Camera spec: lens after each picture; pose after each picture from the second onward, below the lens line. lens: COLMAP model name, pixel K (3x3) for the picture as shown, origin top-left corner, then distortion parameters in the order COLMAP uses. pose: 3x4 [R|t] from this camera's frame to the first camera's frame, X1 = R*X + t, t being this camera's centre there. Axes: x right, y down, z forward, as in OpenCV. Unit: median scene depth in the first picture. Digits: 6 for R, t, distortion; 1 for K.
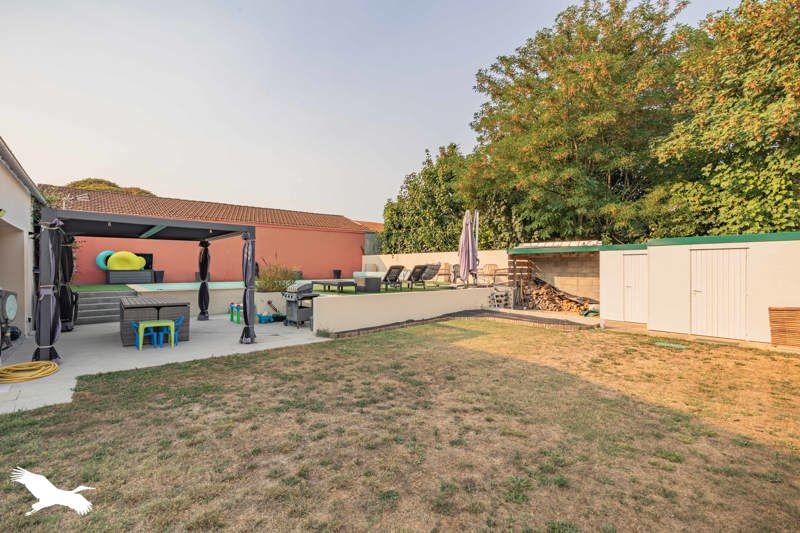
lens RADIAL K [[375.2, 0, 403.0], [0, 375.2, 276.5], [0, 0, 1]] dist [0.020656, 0.000451]
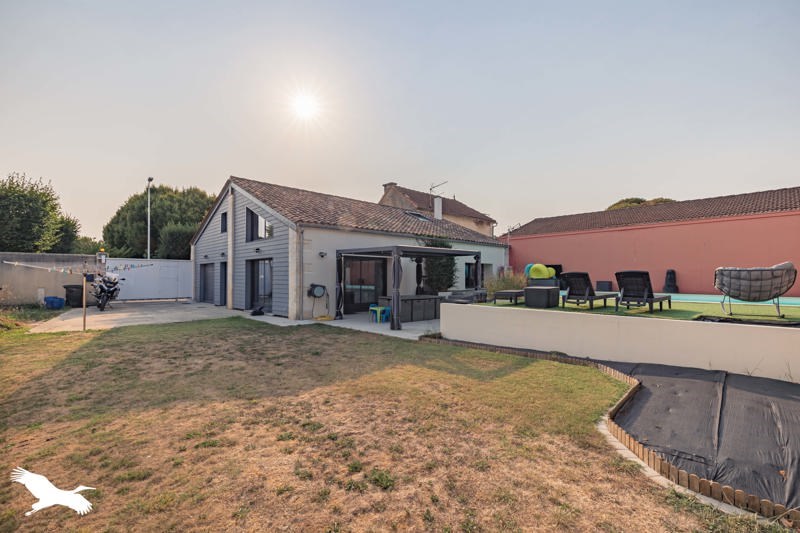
lens RADIAL K [[375.2, 0, 403.0], [0, 375.2, 276.5], [0, 0, 1]] dist [0.020656, 0.000451]
pose [[0.026674, -0.000917, -0.999644, 0.517502], [-0.024151, 0.999707, -0.001562, -0.010626], [0.999352, 0.024184, 0.026645, 0.515084]]
